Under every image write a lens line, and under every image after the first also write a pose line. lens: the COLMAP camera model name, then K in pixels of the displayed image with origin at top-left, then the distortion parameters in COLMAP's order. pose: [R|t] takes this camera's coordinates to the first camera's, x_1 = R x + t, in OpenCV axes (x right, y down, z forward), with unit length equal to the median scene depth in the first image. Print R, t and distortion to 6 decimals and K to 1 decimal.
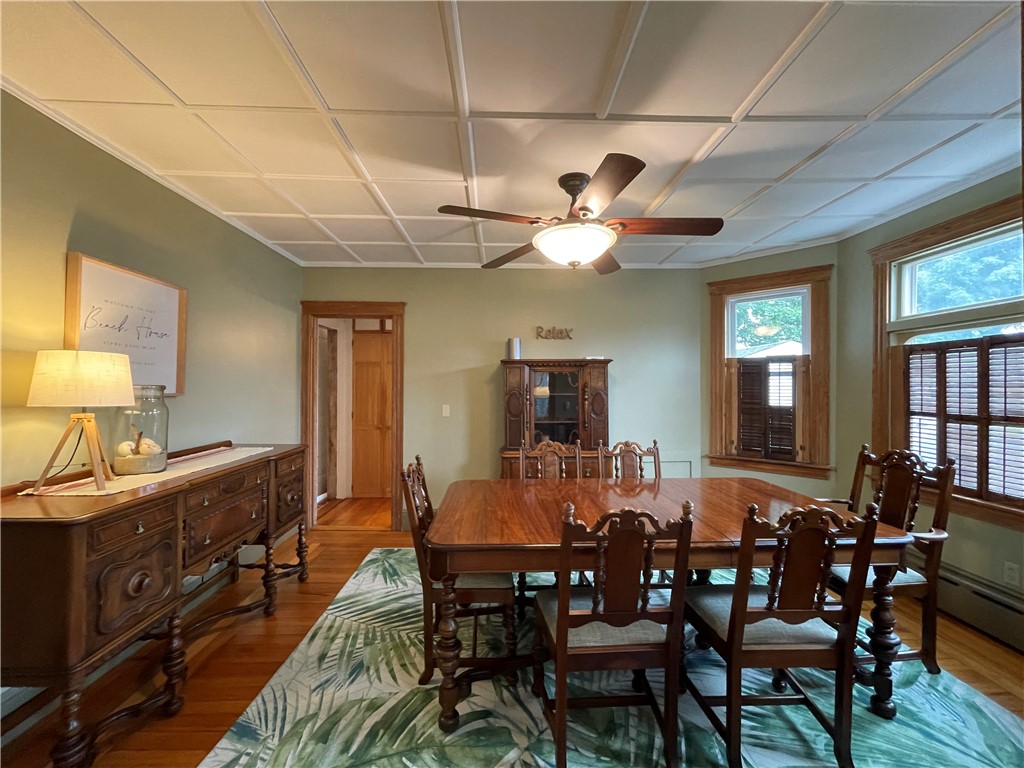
lens RADIAL K [[413.3, 0, 505.2], [0, 413.3, 389.0], [0, 0, 1]] dist [-0.003022, 0.000117]
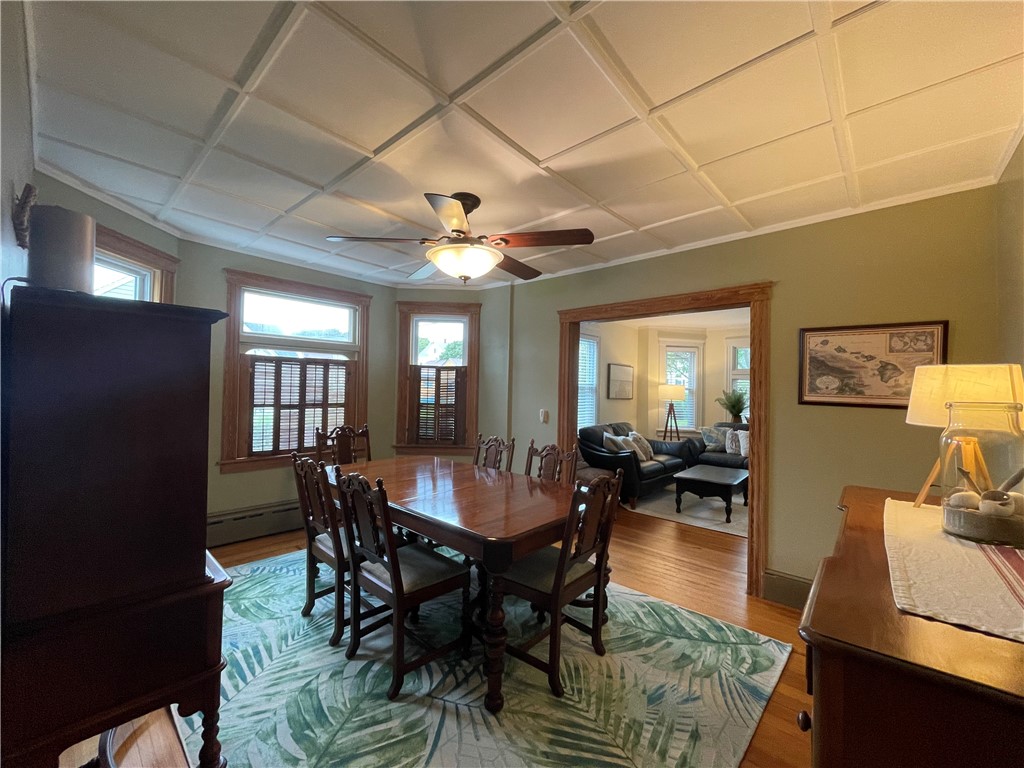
lens RADIAL K [[413.3, 0, 513.6], [0, 413.3, 385.7], [0, 0, 1]] dist [-0.003022, 0.000117]
pose [[-0.732827, -0.008127, 0.680367, -0.614711], [-0.020473, 0.999739, -0.010110, -0.010763], [-0.680107, -0.021338, -0.732802, 1.563367]]
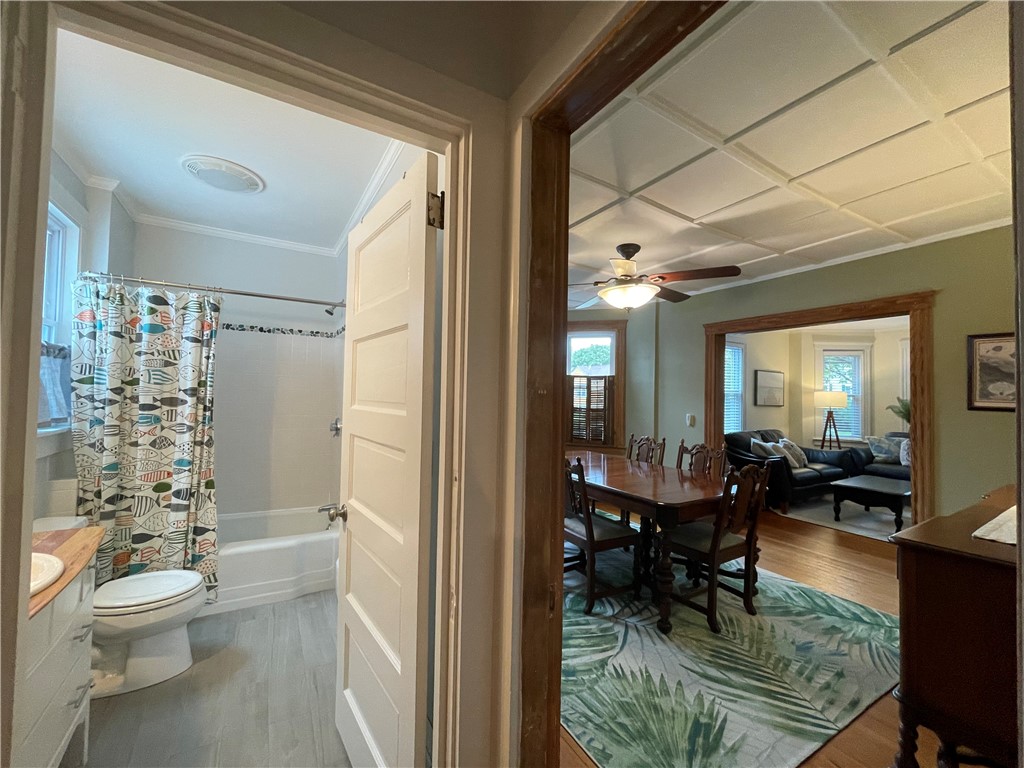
lens RADIAL K [[413.3, 0, 514.4], [0, 413.3, 384.1], [0, 0, 1]] dist [-0.003022, 0.000117]
pose [[-0.498061, 0.012452, 0.867053, -0.781103], [-0.019927, 0.999468, -0.025801, -0.004330], [-0.866913, -0.030128, -0.497548, 1.859555]]
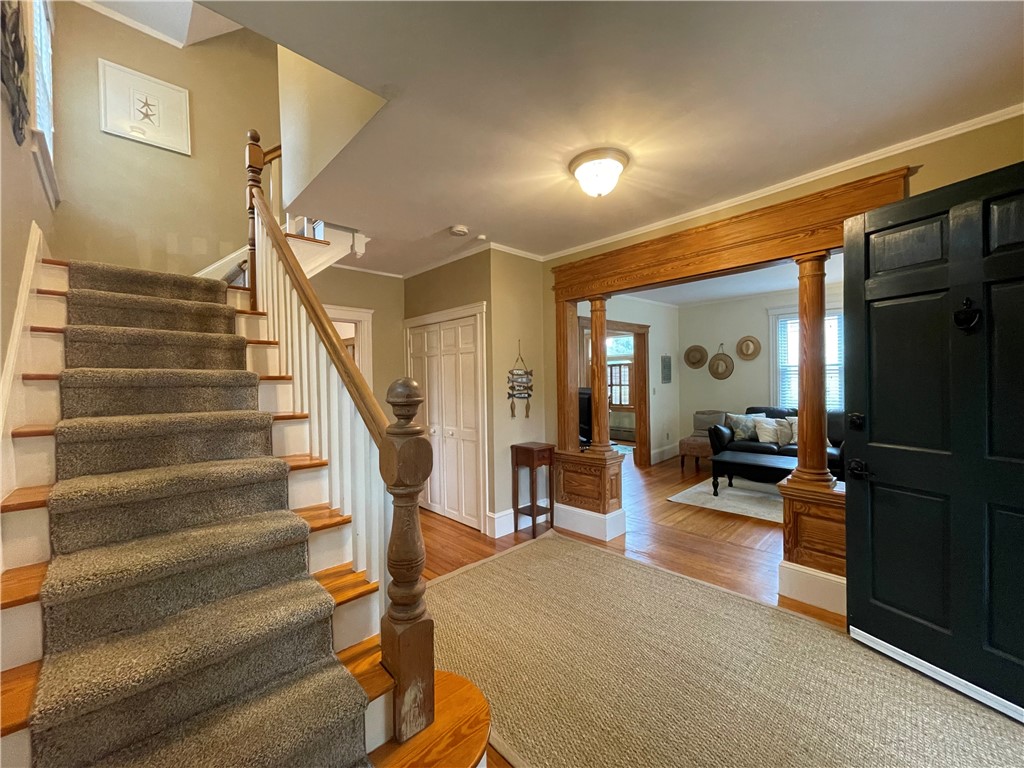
lens RADIAL K [[413.3, 0, 511.9], [0, 413.3, 385.8], [0, 0, 1]] dist [-0.003022, 0.000117]
pose [[0.733360, -0.025832, 0.679350, -2.086132], [0.024831, 0.999629, 0.011205, 0.013468], [-0.679387, 0.008652, 0.733729, -1.085445]]
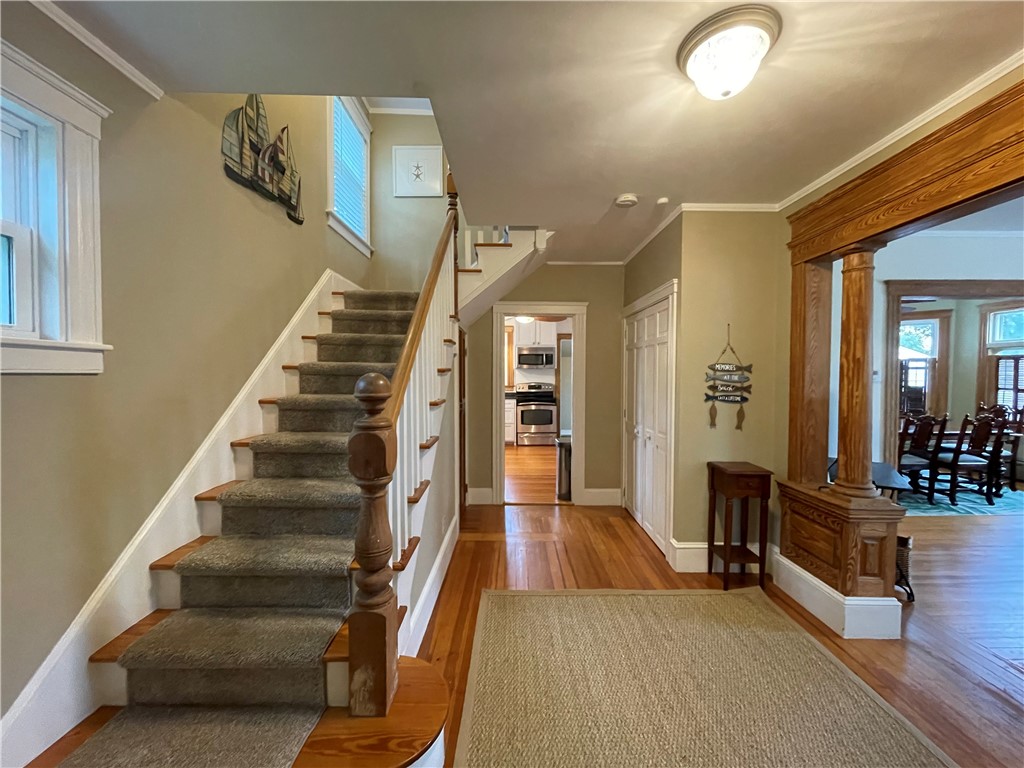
lens RADIAL K [[413.3, 0, 512.8], [0, 413.3, 386.0], [0, 0, 1]] dist [-0.003022, 0.000117]
pose [[0.999856, 0.004998, -0.016226, -1.502881], [-0.004588, 0.999672, 0.025213, 0.005097], [0.016347, -0.025135, 0.999550, -1.162357]]
